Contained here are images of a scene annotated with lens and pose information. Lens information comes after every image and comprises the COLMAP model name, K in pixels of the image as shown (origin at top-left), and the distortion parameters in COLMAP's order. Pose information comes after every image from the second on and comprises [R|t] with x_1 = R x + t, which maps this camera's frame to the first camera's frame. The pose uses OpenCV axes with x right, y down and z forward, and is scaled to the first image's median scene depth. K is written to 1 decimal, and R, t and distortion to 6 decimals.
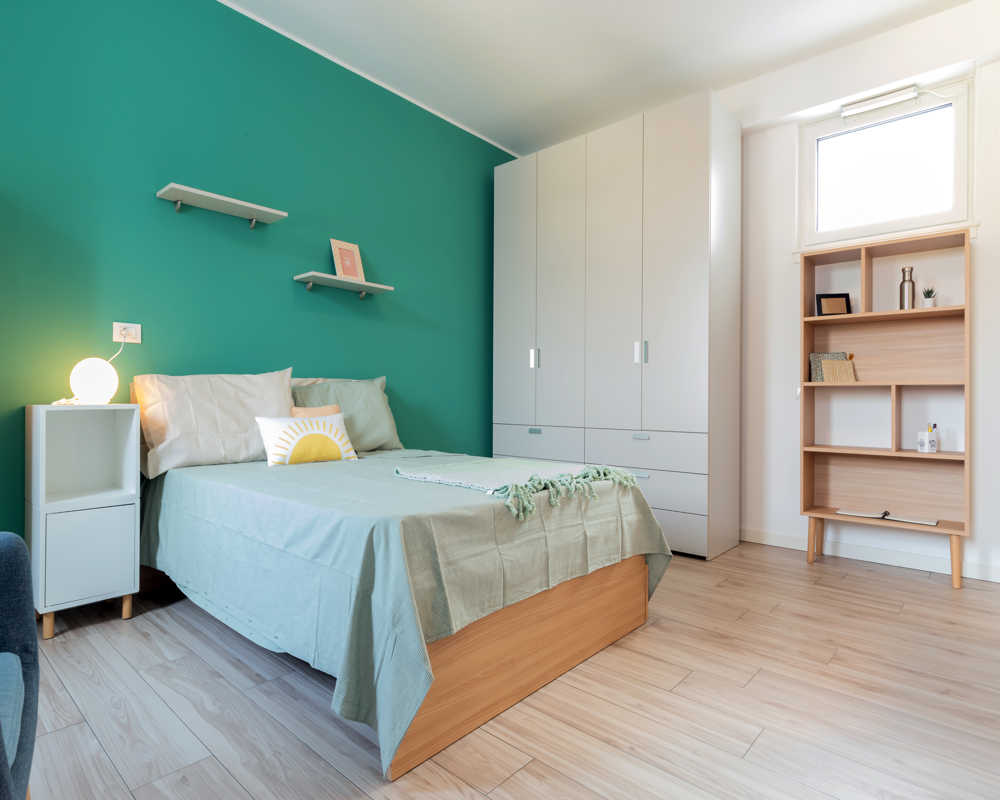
lens RADIAL K [[541.9, 0, 500.0], [0, 541.9, 400.0], [0, 0, 1]] dist [0.004628, 0.001510]
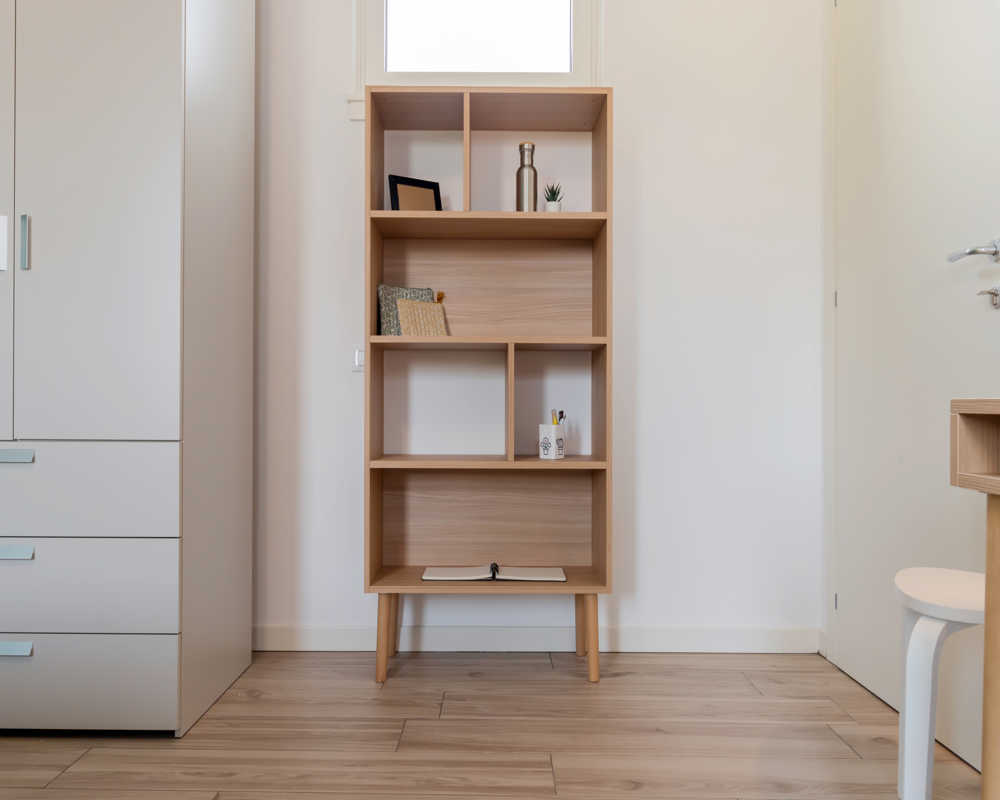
lens RADIAL K [[766.4, 0, 500.0], [0, 766.4, 400.0], [0, 0, 1]] dist [-0.003134, -0.000746]
pose [[0.753892, -0.002268, 0.656994, 0.169878], [-0.000846, 0.999990, 0.004423, 0.025053], [-0.656997, -0.003890, 0.753883, 0.362079]]
